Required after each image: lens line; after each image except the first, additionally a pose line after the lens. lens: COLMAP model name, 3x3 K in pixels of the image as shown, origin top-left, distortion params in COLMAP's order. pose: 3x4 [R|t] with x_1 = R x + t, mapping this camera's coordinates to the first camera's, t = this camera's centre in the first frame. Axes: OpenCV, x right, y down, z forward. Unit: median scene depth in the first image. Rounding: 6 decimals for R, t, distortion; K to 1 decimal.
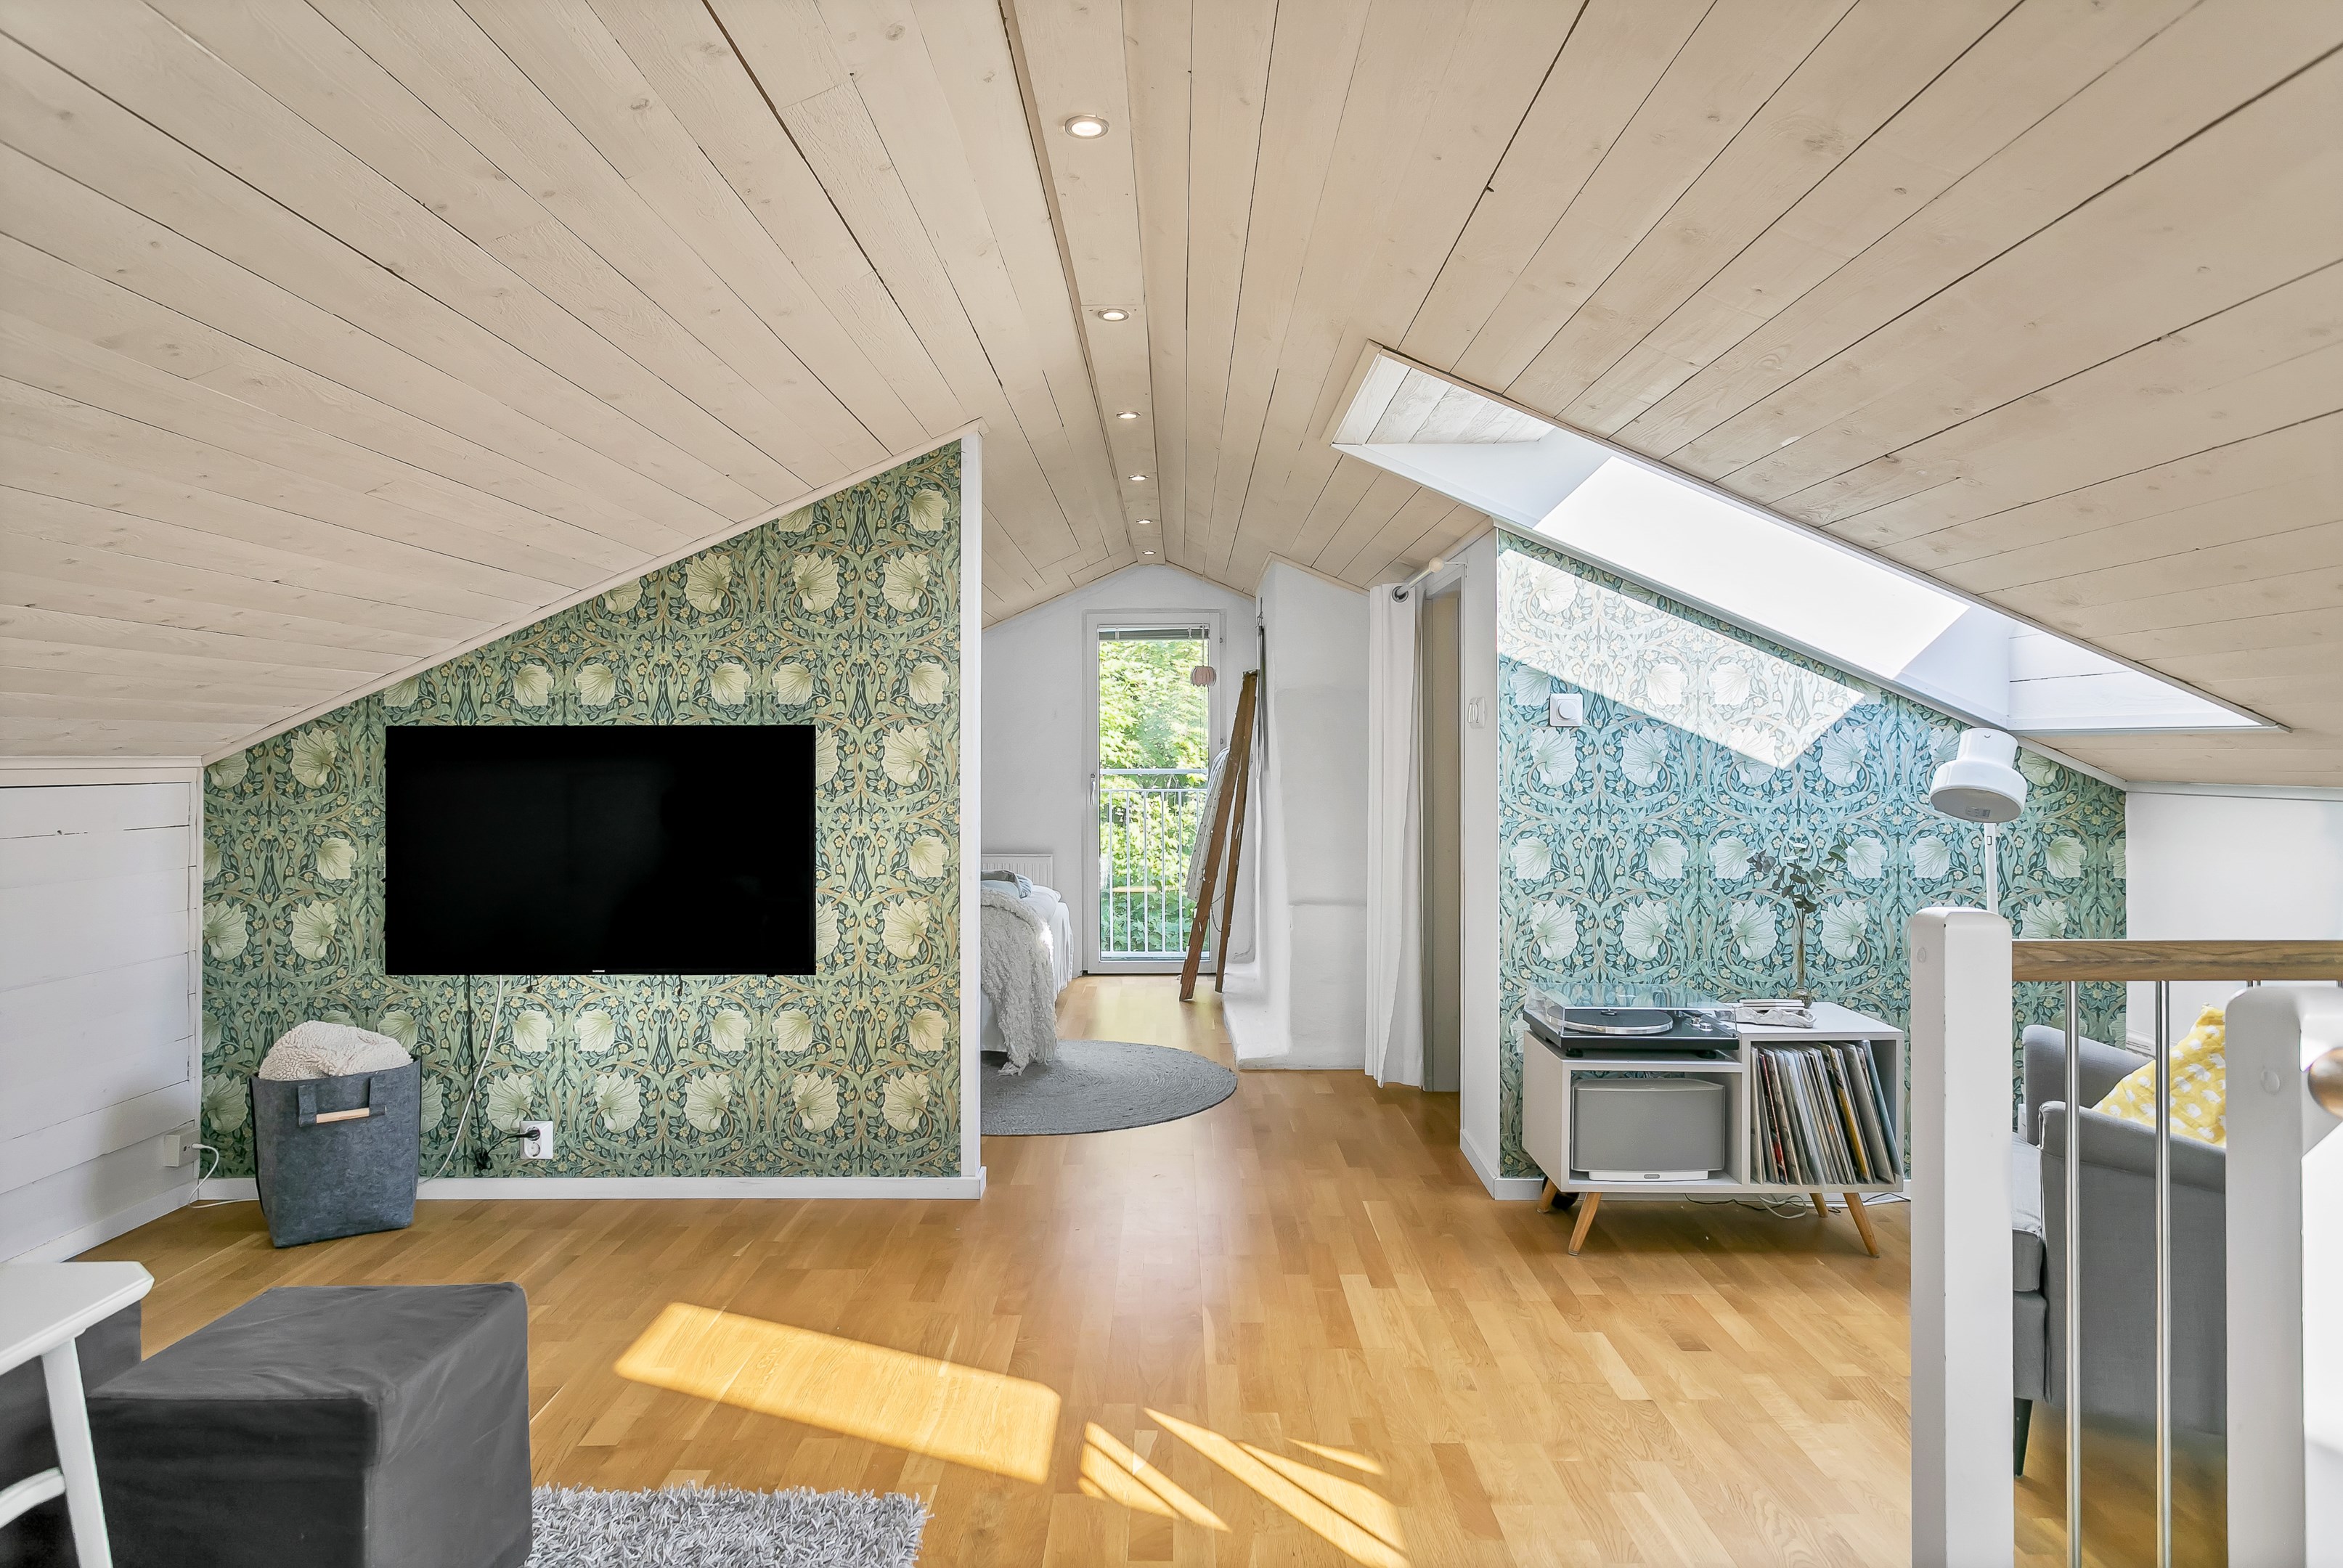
lens RADIAL K [[1500.1, 0, 1169.0], [0, 1500.1, 776.9], [0, 0, 1]] dist [-0.004478, -0.000637]
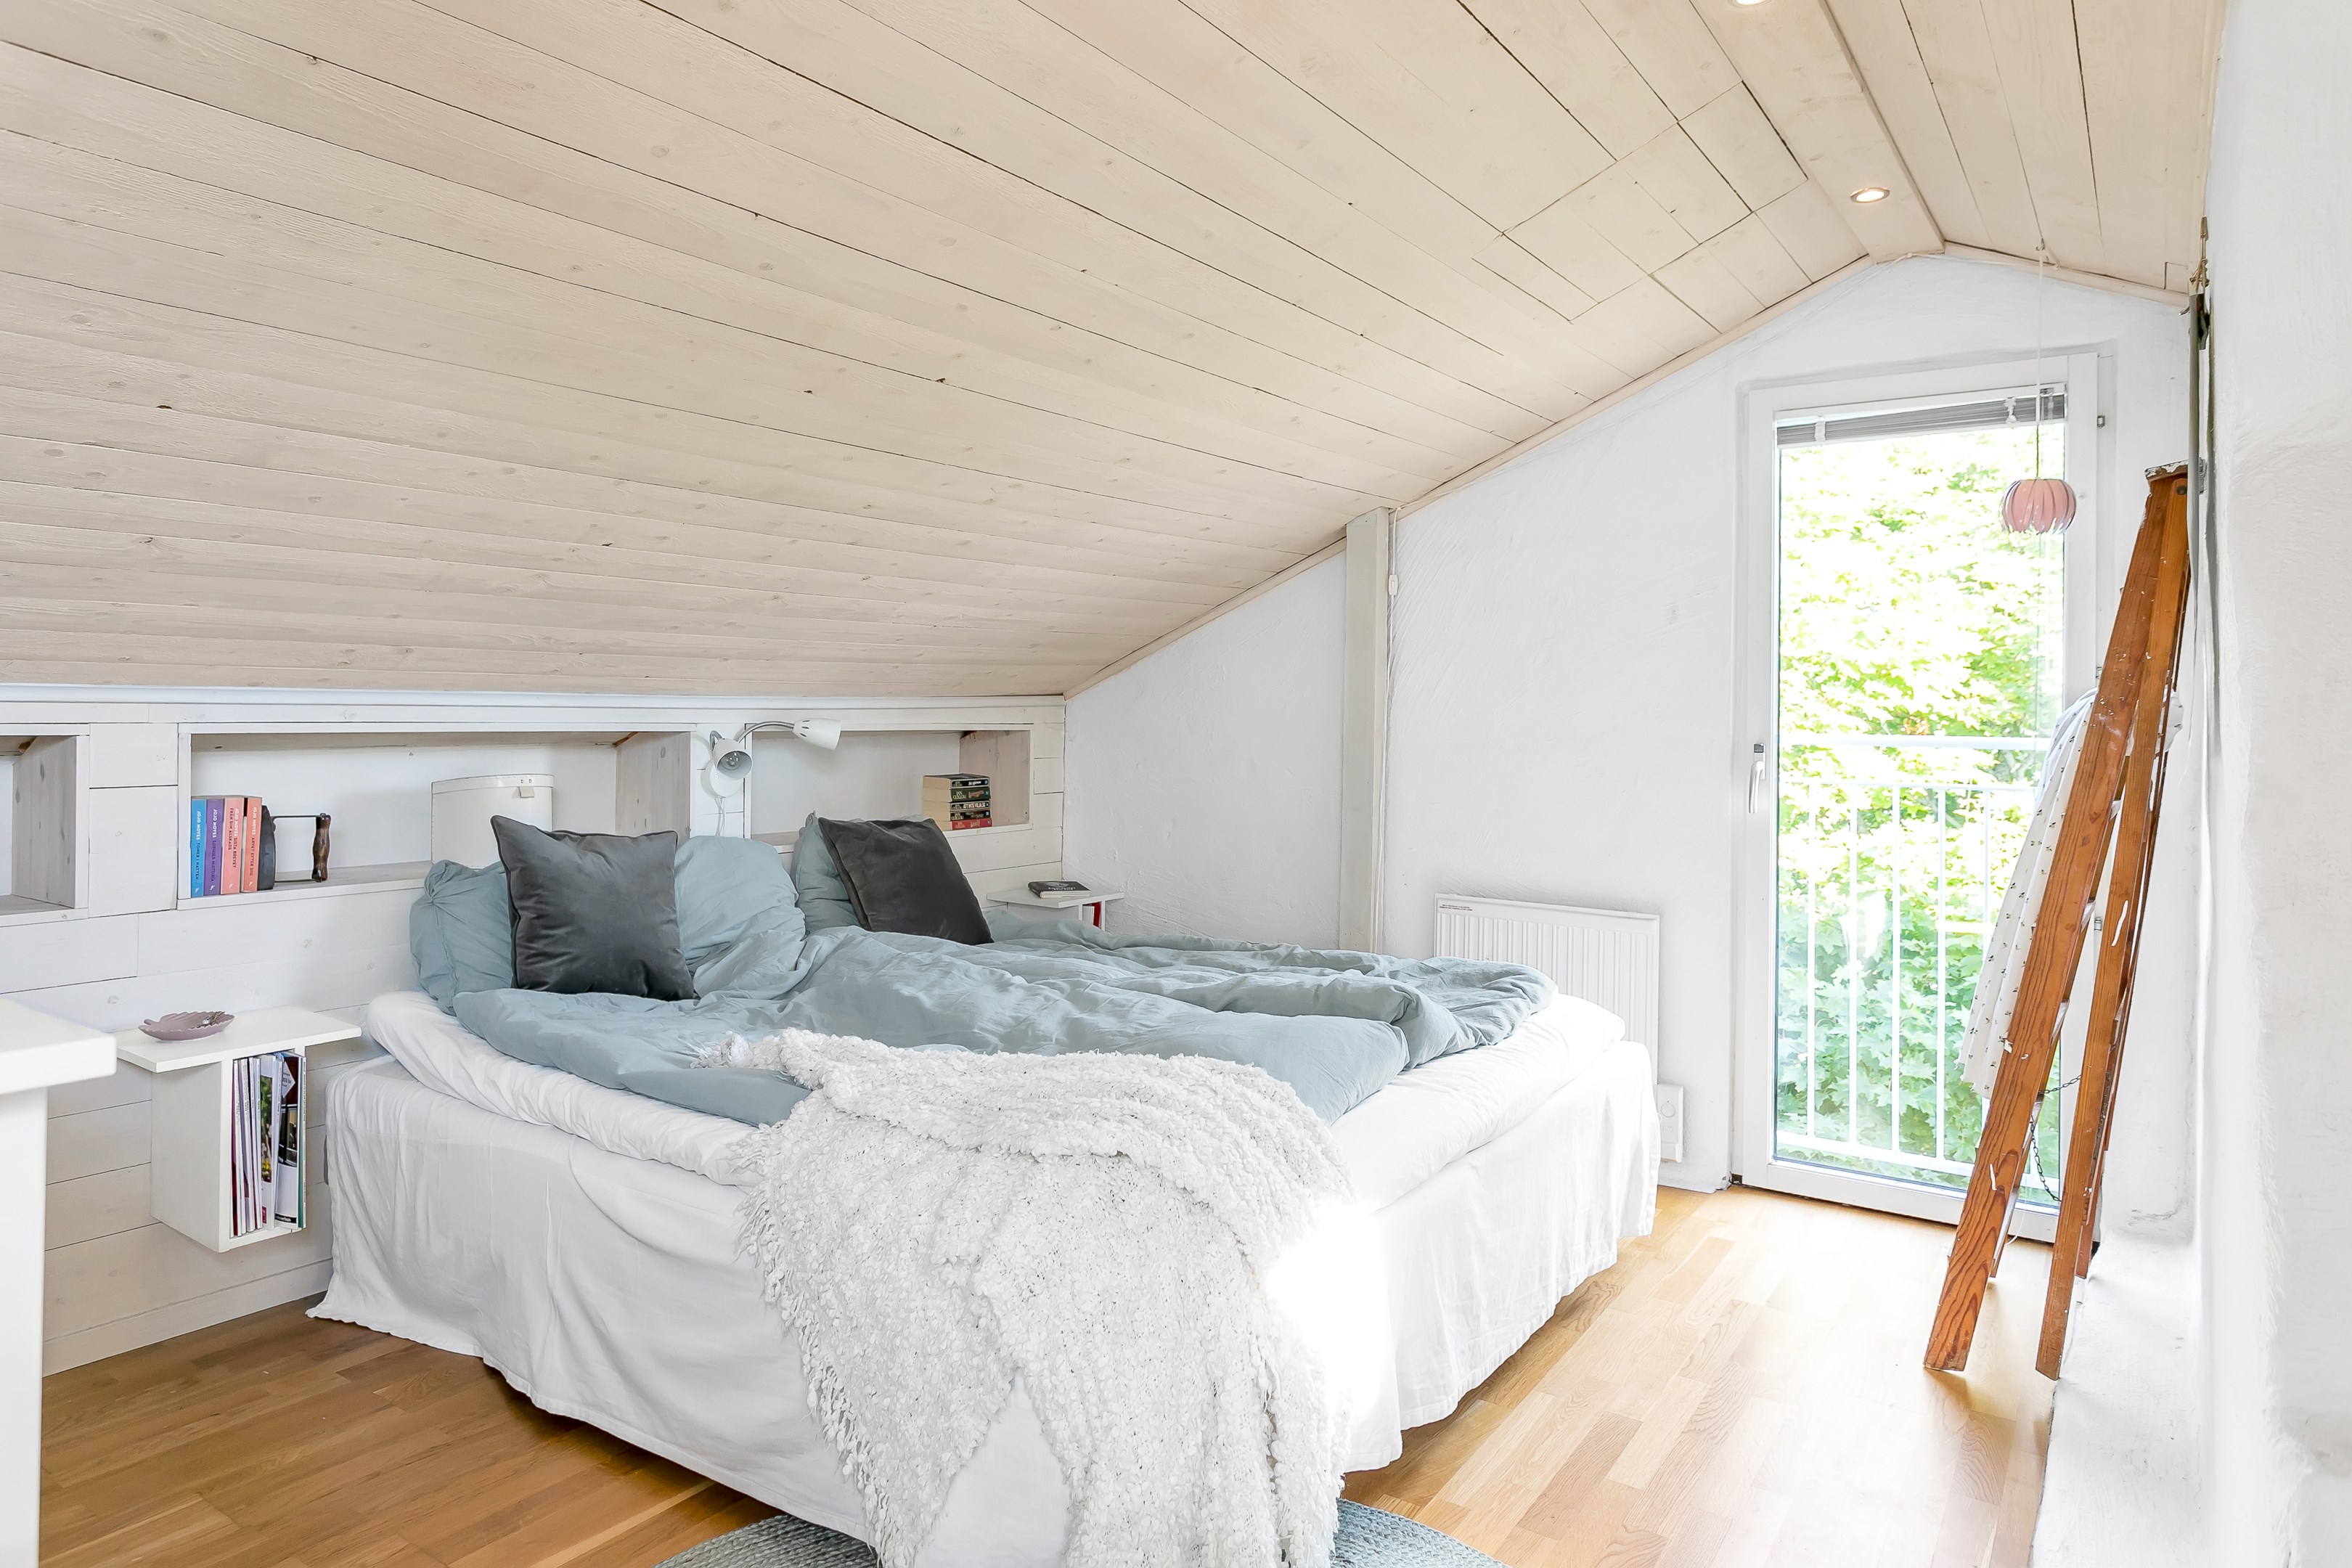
lens RADIAL K [[1506.0, 0, 1188.9], [0, 1506.0, 771.4], [0, 0, 1]] dist [-0.004478, -0.000637]
pose [[0.840986, 0.015692, -0.540829, 0.050230], [-0.001627, 0.999648, 0.026474, -0.005541], [0.541054, -0.021384, 0.840716, 0.525612]]
